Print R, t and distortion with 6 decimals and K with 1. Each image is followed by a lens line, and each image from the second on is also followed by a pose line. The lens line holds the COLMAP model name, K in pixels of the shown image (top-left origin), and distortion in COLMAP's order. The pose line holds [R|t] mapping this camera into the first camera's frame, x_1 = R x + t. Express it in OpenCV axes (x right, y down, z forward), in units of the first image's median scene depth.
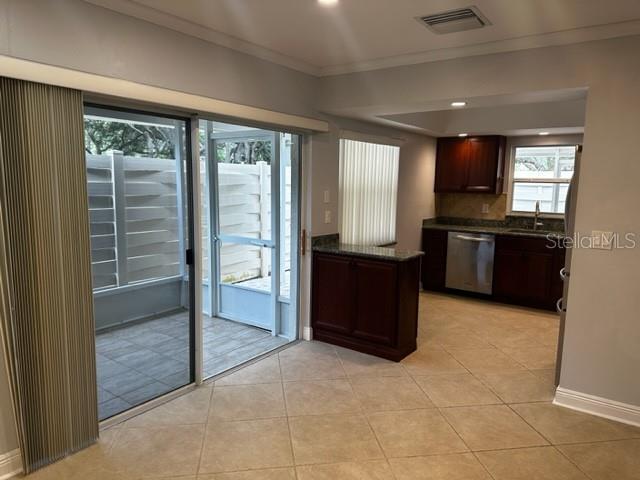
lens RADIAL K [[450.2, 0, 320.5], [0, 450.2, 242.0], [0, 0, 1]] dist [0.023690, -0.038239]
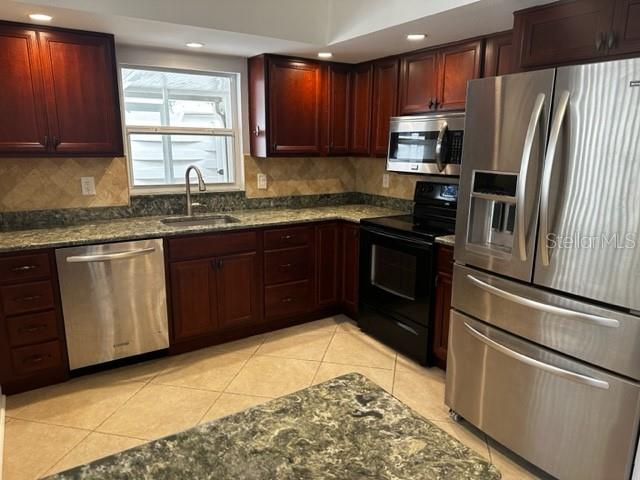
lens RADIAL K [[450.2, 0, 320.6], [0, 450.2, 243.9], [0, 0, 1]] dist [0.023690, -0.038239]
pose [[0.333874, -0.219165, 0.916785, -0.025737], [0.120463, 0.974540, 0.189102, -0.077722], [-0.934889, 0.047302, 0.351775, 0.598585]]
